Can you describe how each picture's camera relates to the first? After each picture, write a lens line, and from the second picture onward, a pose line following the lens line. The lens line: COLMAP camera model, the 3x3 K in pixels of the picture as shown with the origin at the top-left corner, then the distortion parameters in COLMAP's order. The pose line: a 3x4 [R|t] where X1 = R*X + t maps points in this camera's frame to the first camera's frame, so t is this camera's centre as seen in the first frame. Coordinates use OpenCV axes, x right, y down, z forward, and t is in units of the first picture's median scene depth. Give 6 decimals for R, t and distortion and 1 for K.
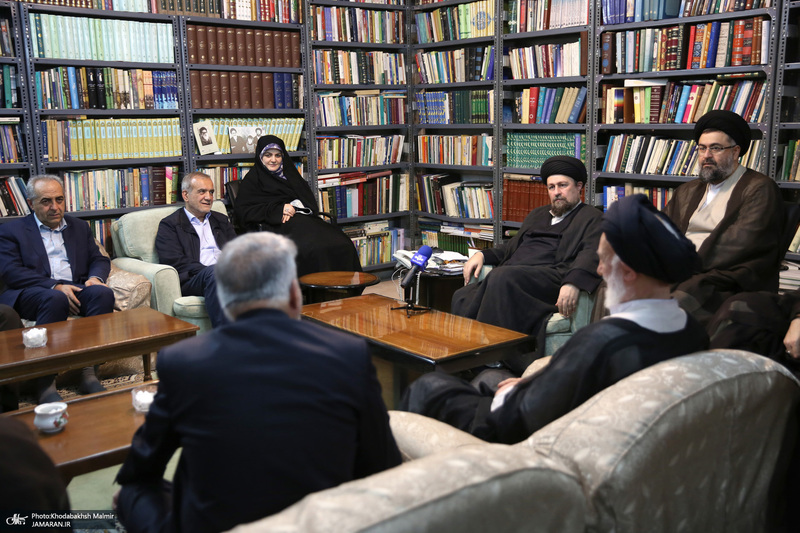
lens RADIAL K [[846.5, 0, 400.6], [0, 846.5, 266.6], [0, 0, 1]] dist [0.040416, 0.000000]
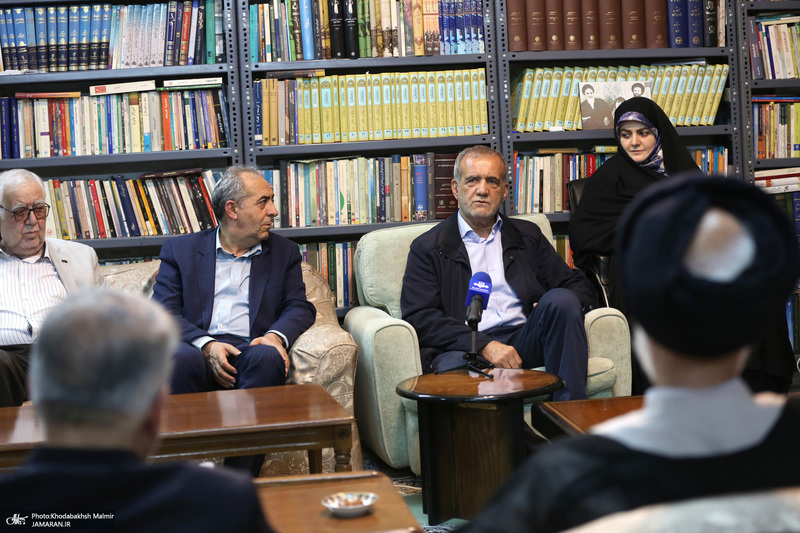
lens RADIAL K [[1670.2, 0, 391.8], [0, 1670.2, 306.8], [0, 0, 1]] dist [-0.300695, 0.000000]
pose [[0.867276, 0.036223, -0.496507, 0.245314], [-0.054834, 0.998232, -0.022957, 0.014047], [0.494798, 0.047135, 0.867729, 0.008722]]
